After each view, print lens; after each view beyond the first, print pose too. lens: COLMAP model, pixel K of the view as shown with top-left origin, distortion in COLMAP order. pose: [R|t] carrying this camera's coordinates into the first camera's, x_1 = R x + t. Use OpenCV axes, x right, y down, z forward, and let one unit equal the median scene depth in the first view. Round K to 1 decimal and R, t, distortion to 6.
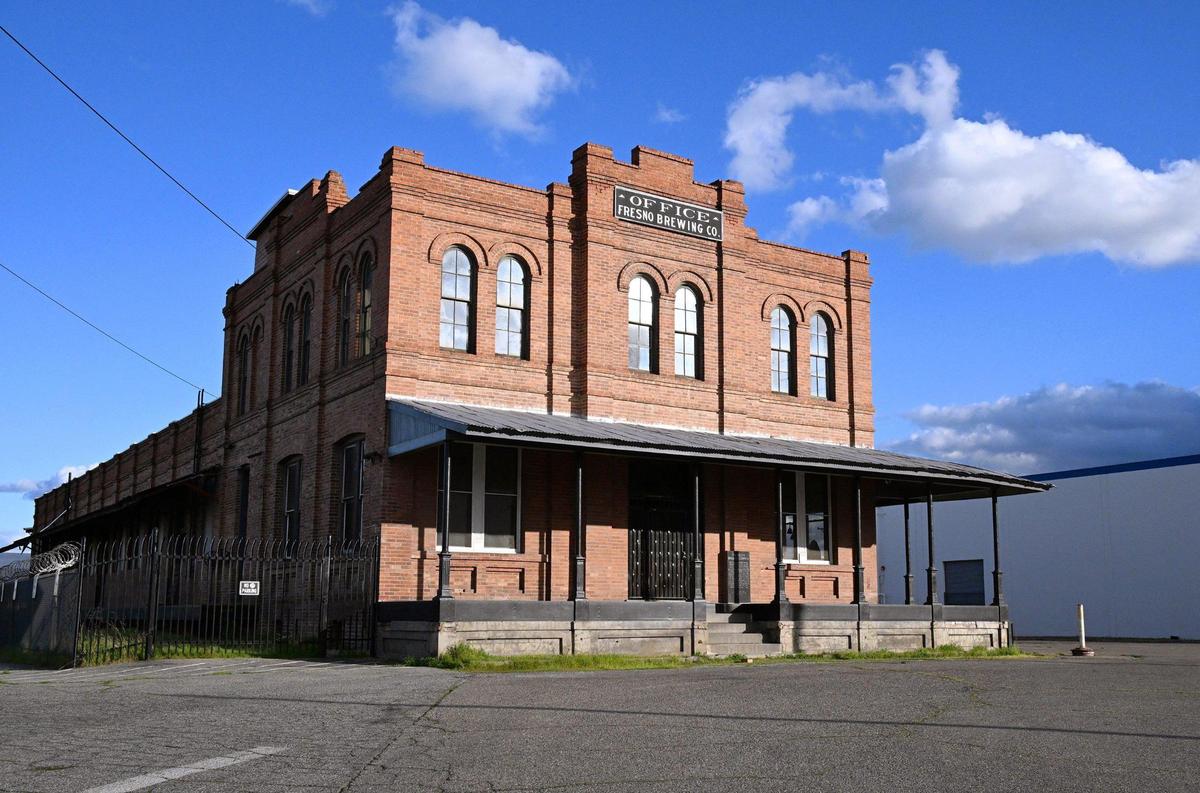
lens RADIAL K [[1180.4, 0, 603.2], [0, 1180.4, 455.0], [0, 0, 1]] dist [0.093764, 0.010616]
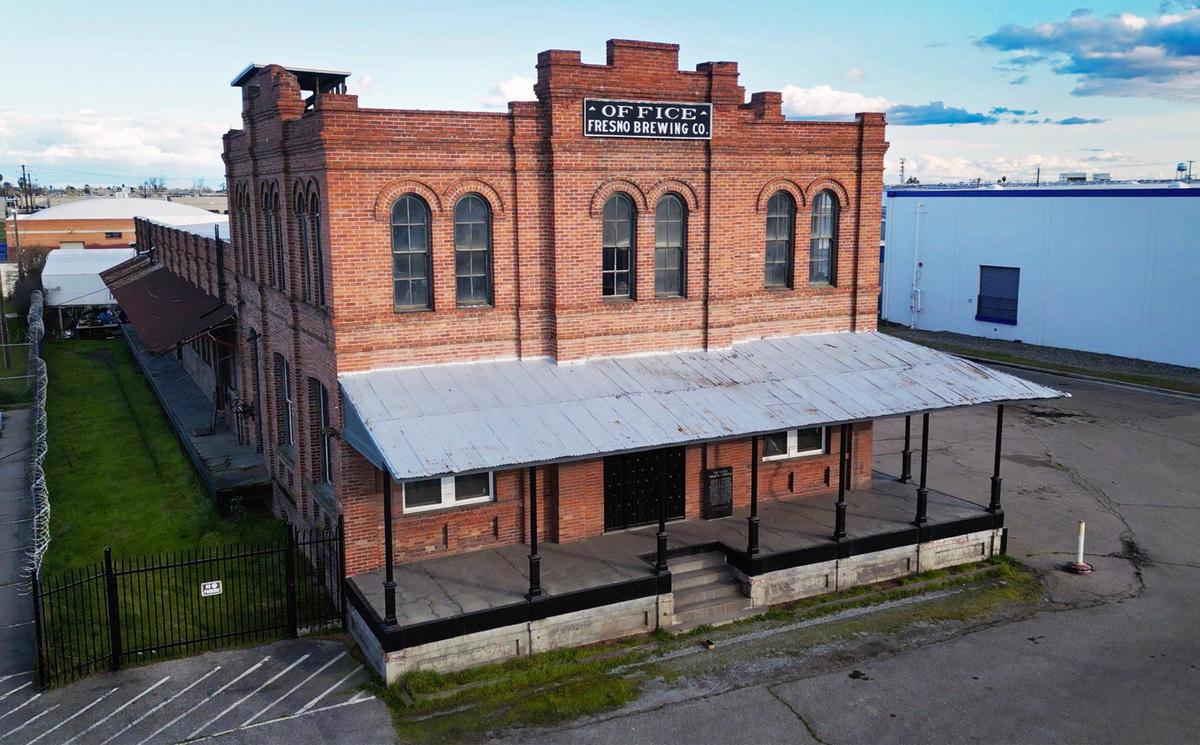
lens RADIAL K [[1024.7, 0, 580.9], [0, 1024.7, 372.3], [0, 0, 1]] dist [0.154108, -0.006171]
pose [[0.994530, 0.001738, -0.104440, 0.088282], [0.030063, 0.952791, 0.302135, -0.262441], [0.100034, -0.303622, 0.947527, 0.195289]]
